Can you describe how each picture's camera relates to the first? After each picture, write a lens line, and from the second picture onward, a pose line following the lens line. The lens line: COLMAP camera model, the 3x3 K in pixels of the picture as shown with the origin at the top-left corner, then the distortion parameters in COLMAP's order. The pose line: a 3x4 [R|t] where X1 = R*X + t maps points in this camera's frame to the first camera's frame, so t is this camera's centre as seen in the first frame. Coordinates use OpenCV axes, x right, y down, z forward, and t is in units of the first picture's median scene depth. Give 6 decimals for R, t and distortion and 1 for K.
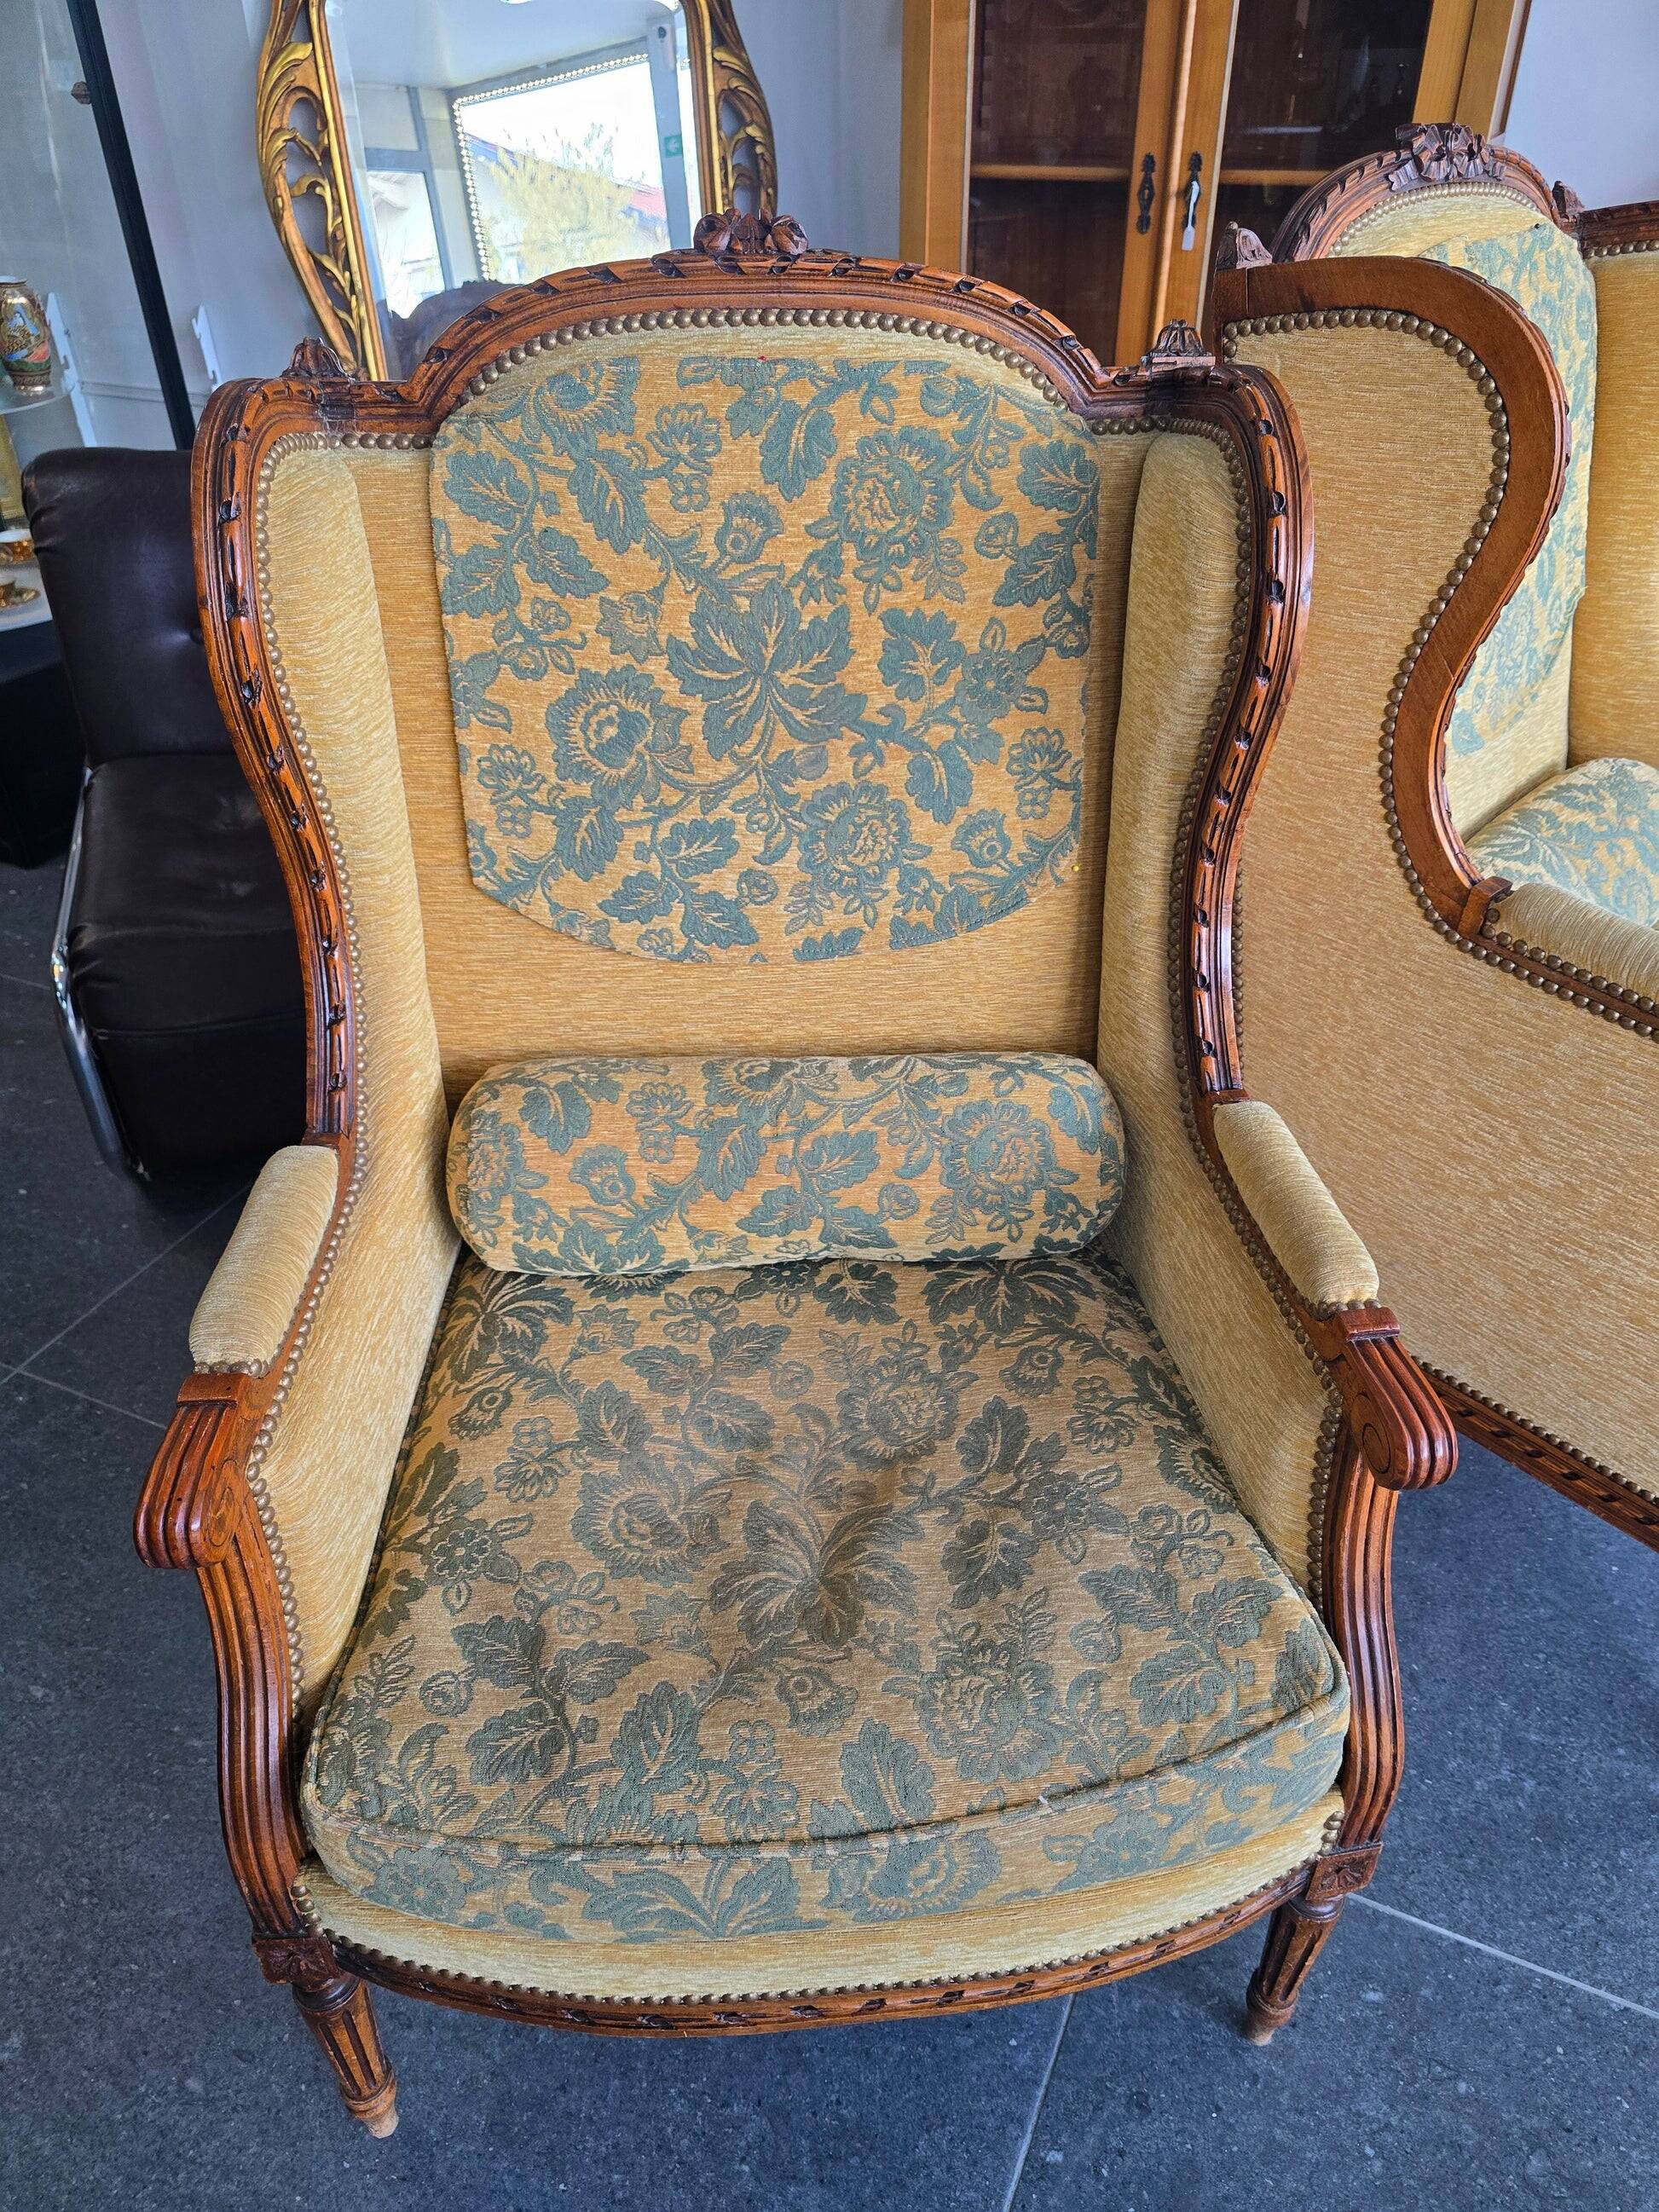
lens RADIAL K [[1494.9, 0, 847.3], [0, 1494.9, 1122.0], [0, 0, 1]] dist [0.048325, -0.064624]
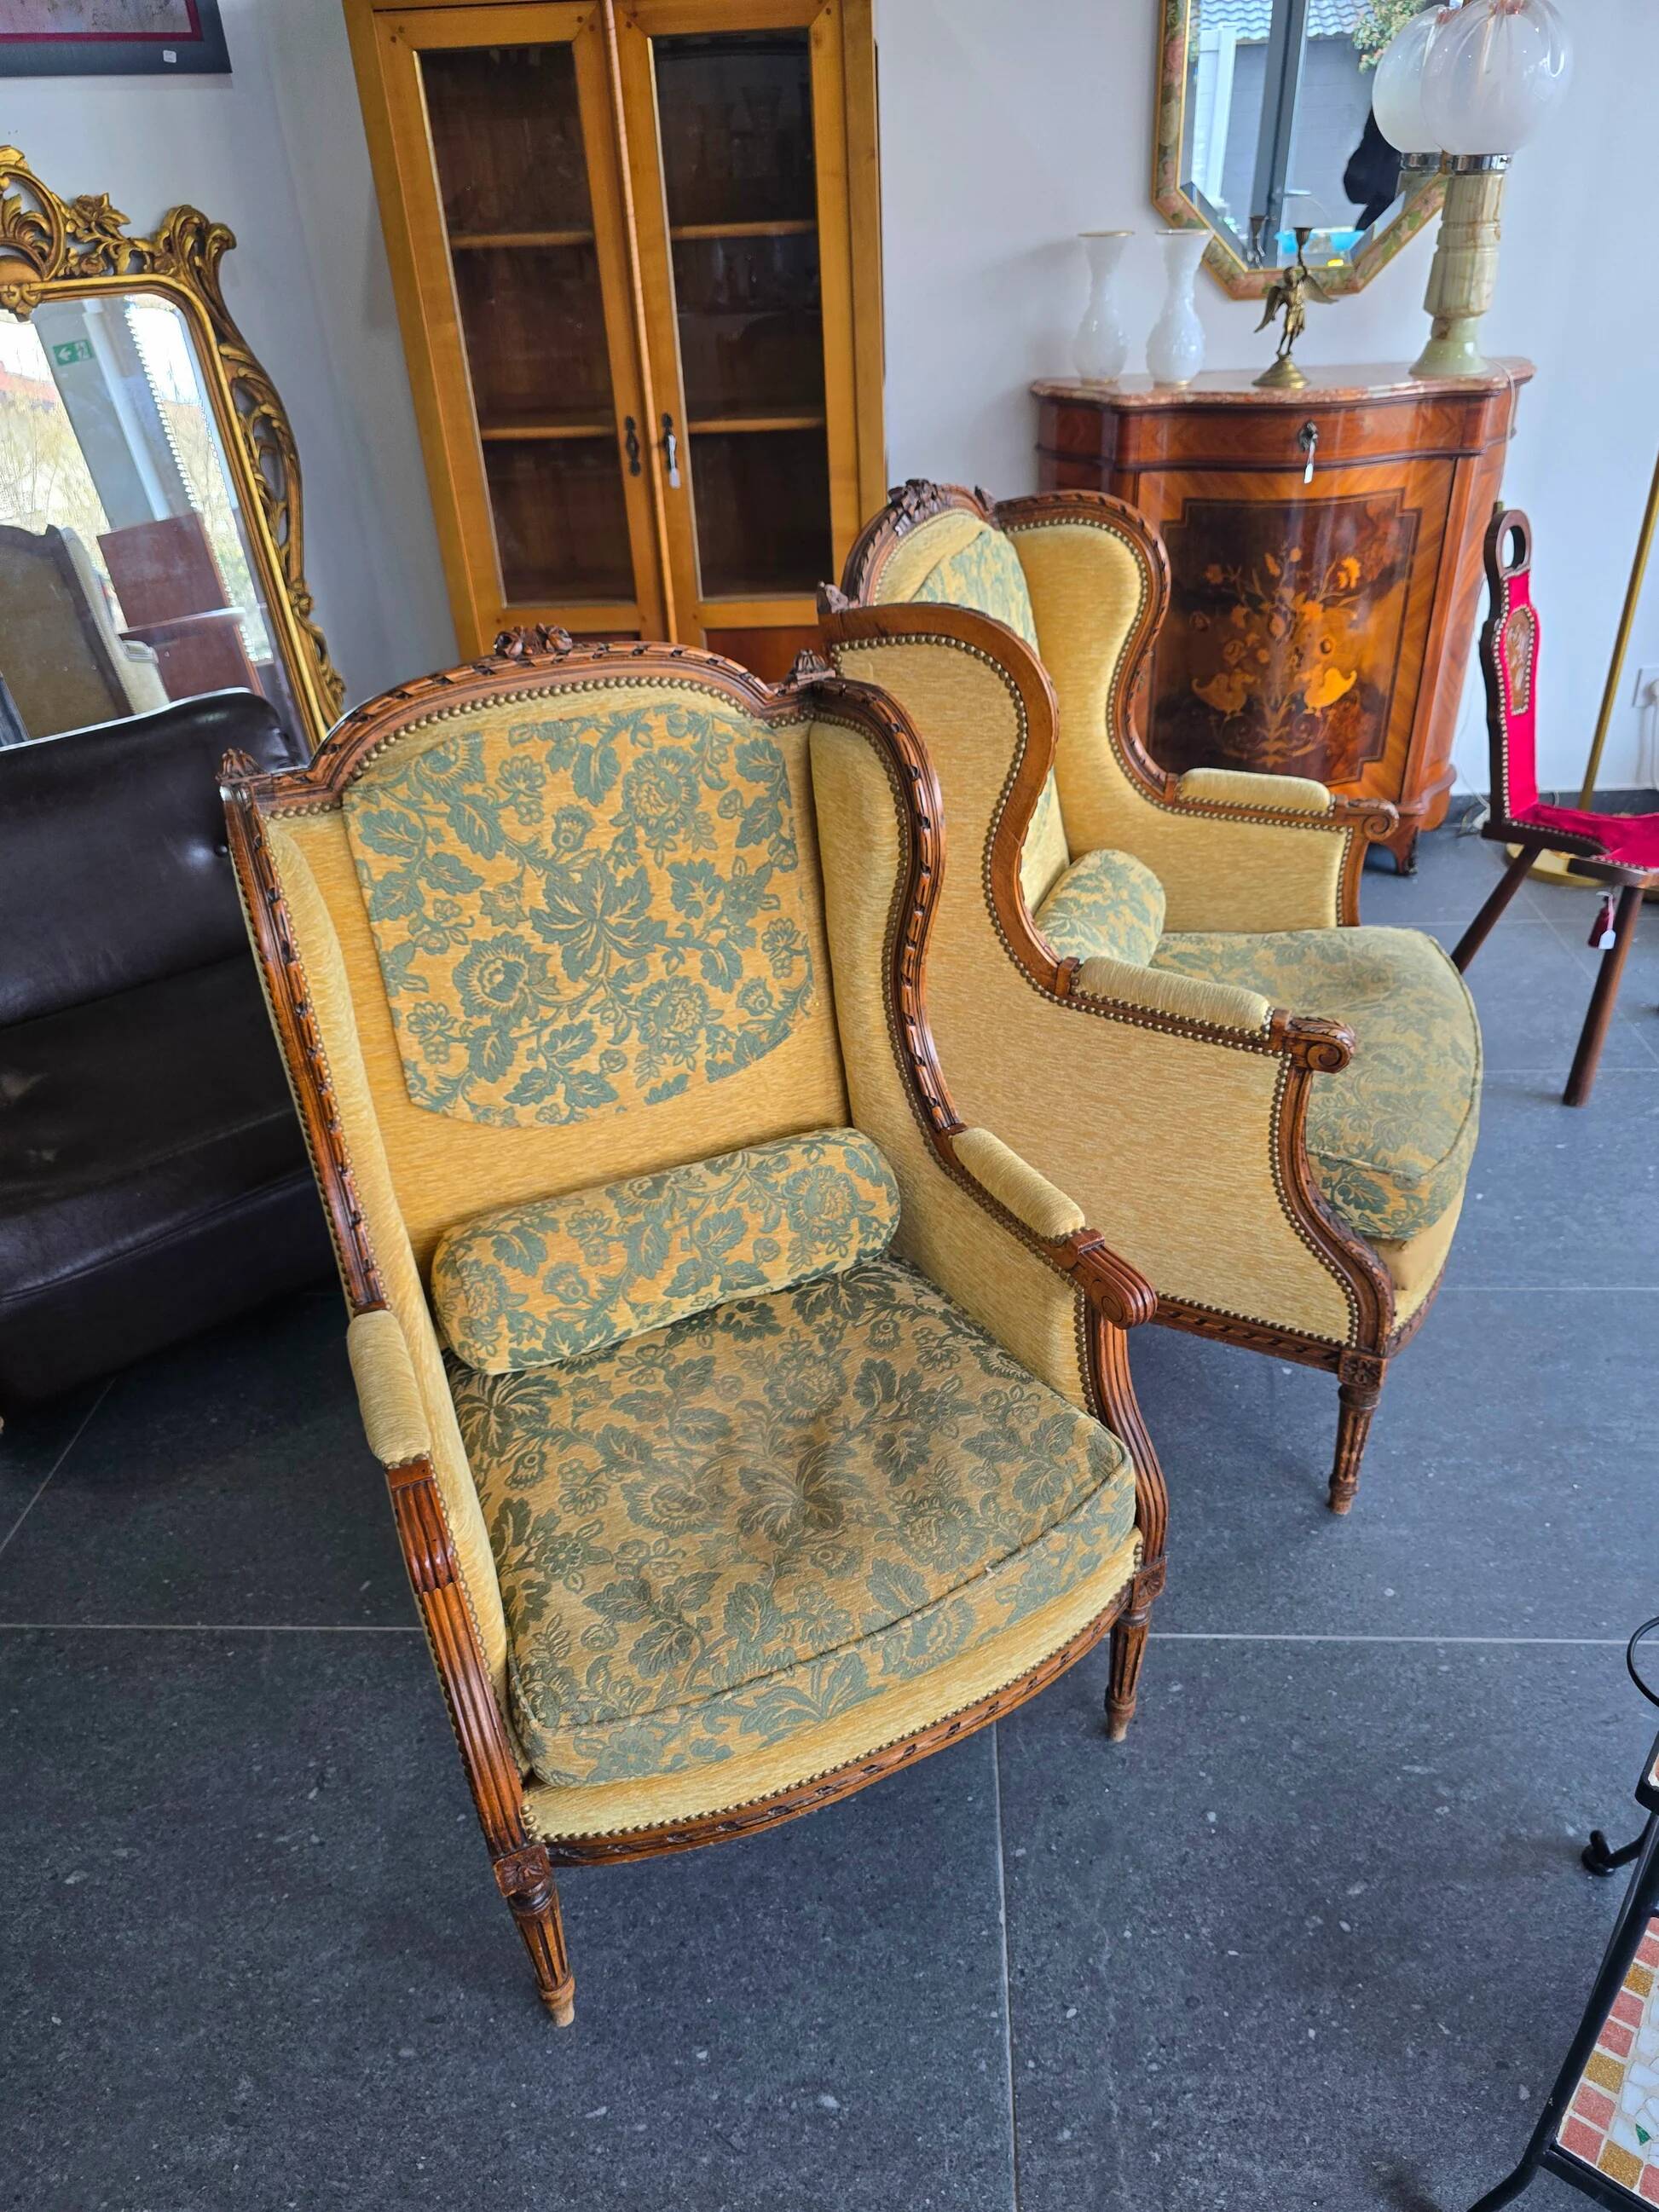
lens RADIAL K [[1494.9, 0, 847.3], [0, 1494.9, 1122.0], [0, 0, 1]] dist [0.048325, -0.064624]
pose [[0.929381, -0.223611, 0.293681, -0.308092], [0.240005, 0.970555, -0.020530, -0.020213], [-0.280443, 0.089565, 0.955683, -0.450386]]
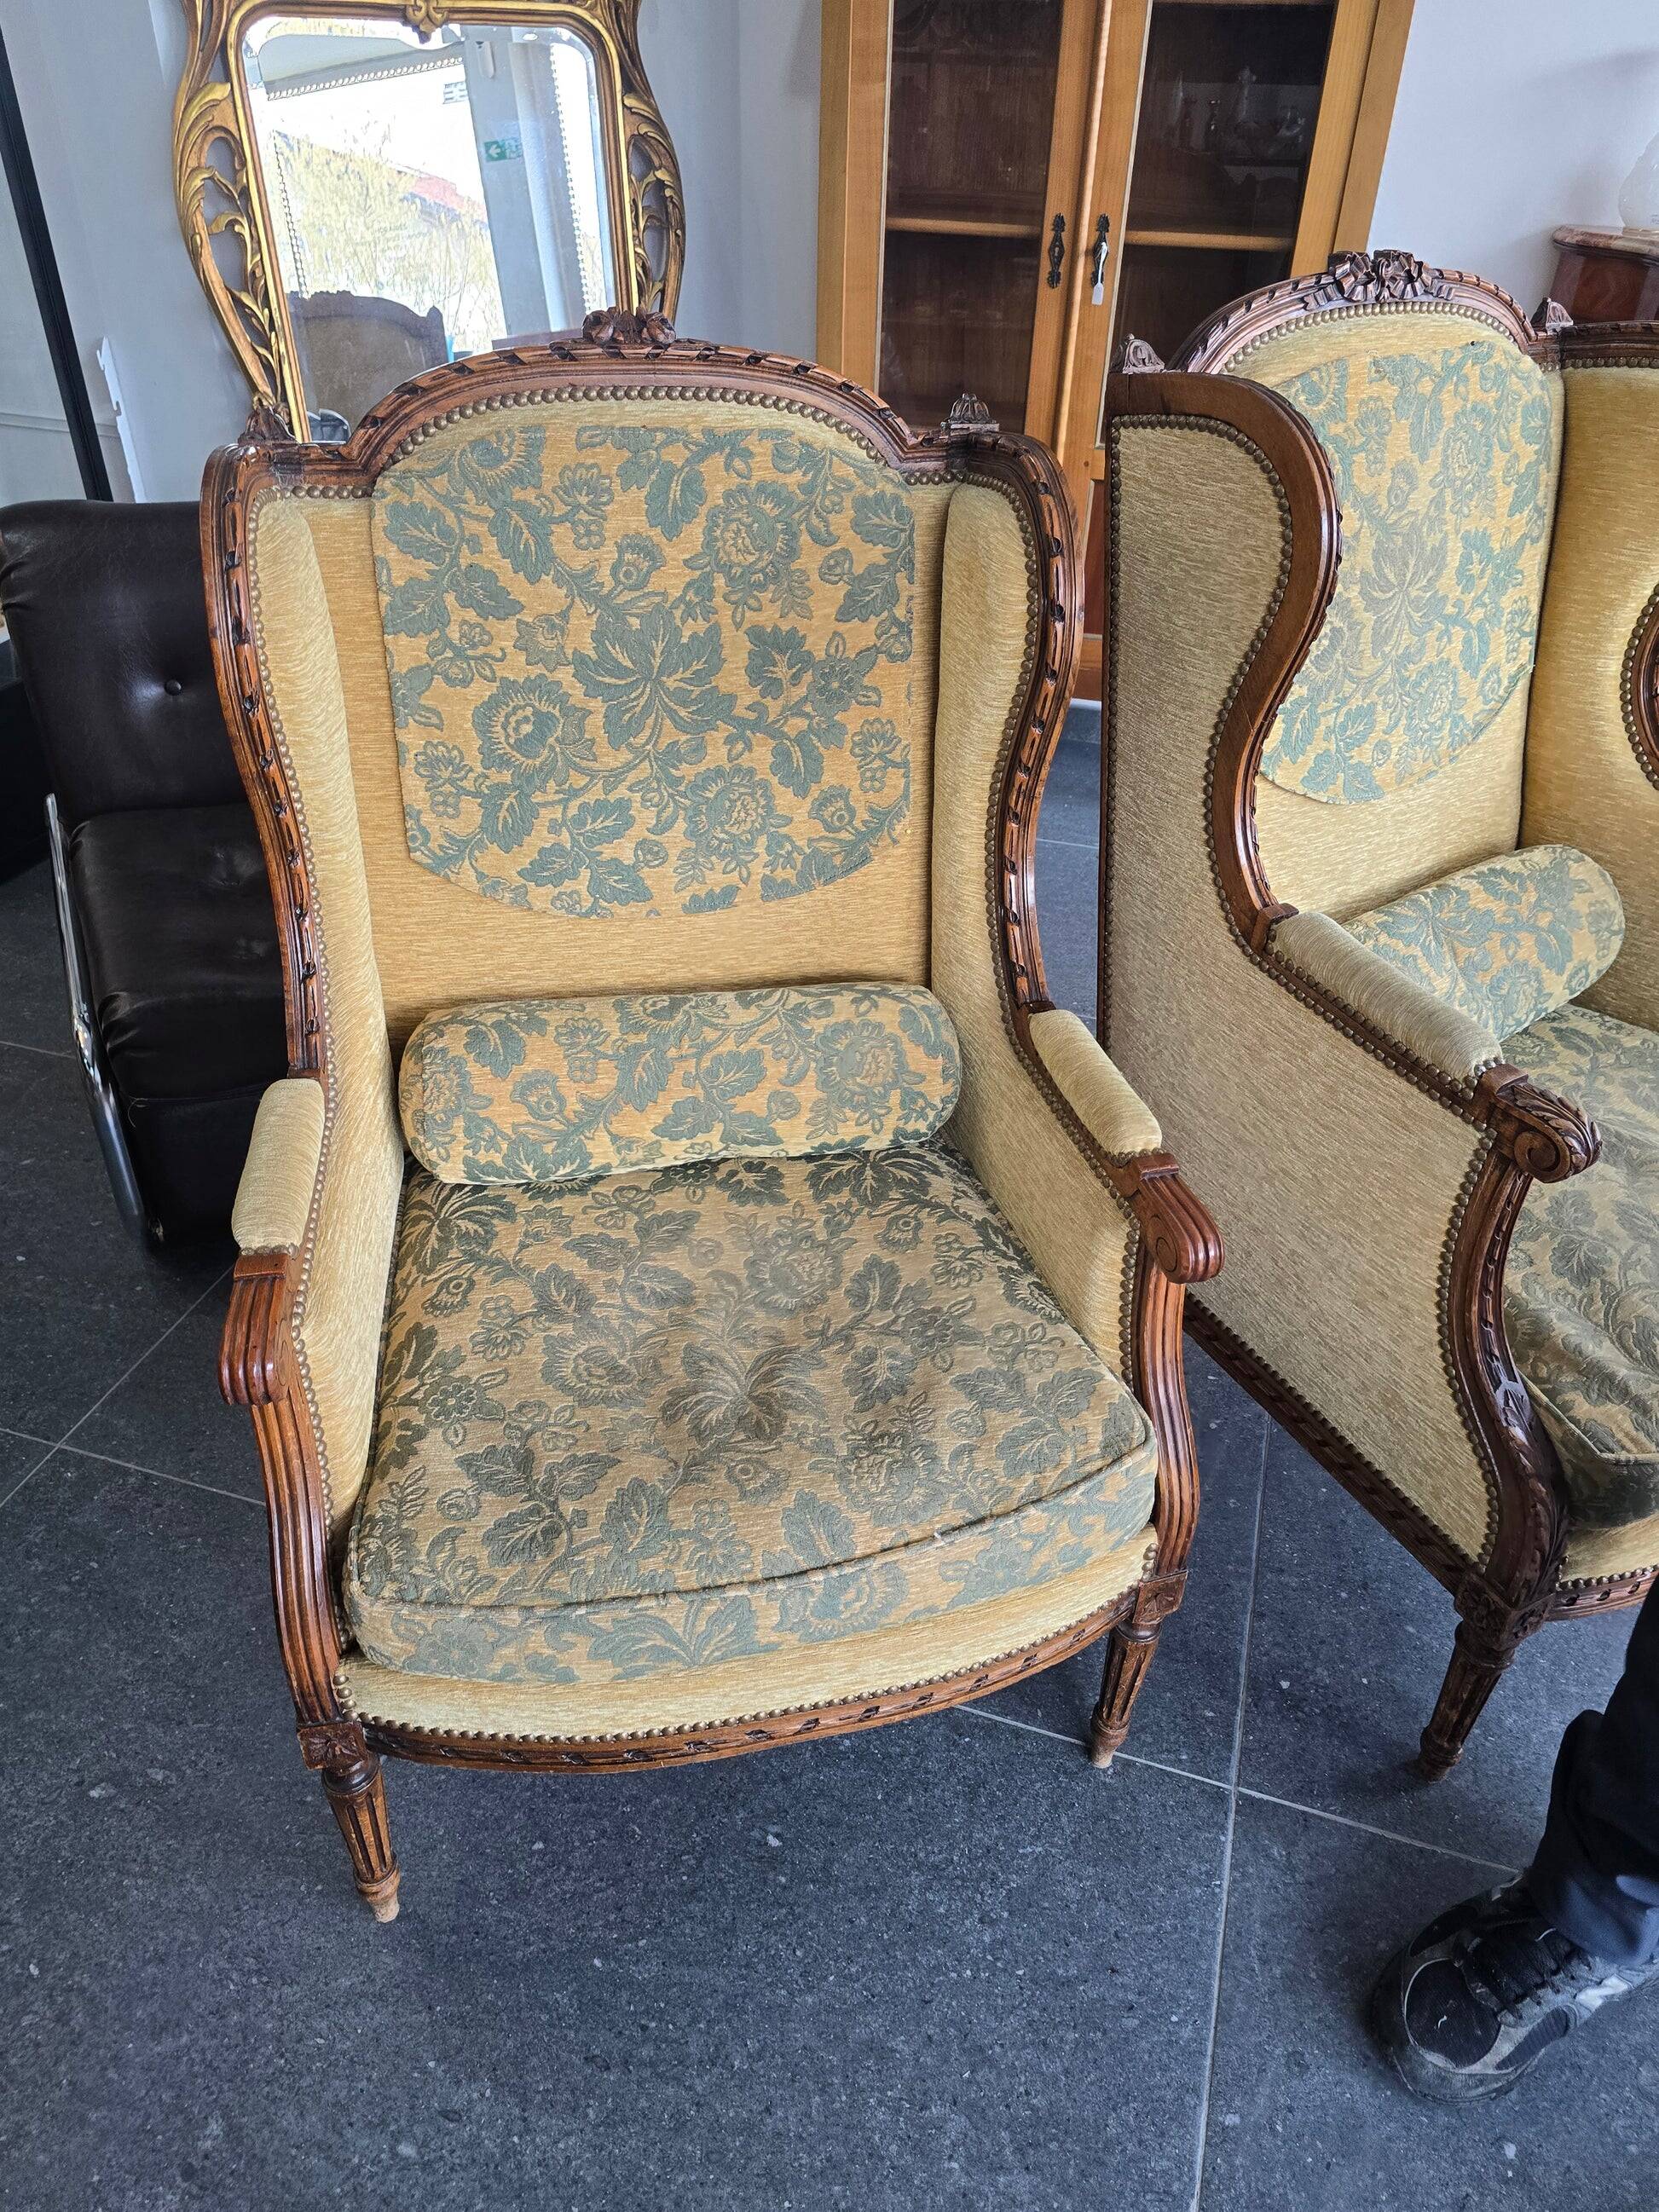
lens RADIAL K [[1488.7, 0, 831.5], [0, 1488.7, 1088.3], [0, 0, 1]] dist [0.043833, -0.064402]
pose [[0.990335, -0.051937, 0.128607, -0.087345], [0.052979, 0.998585, -0.004696, 0.049667], [-0.128181, 0.011464, 0.991684, -0.229565]]
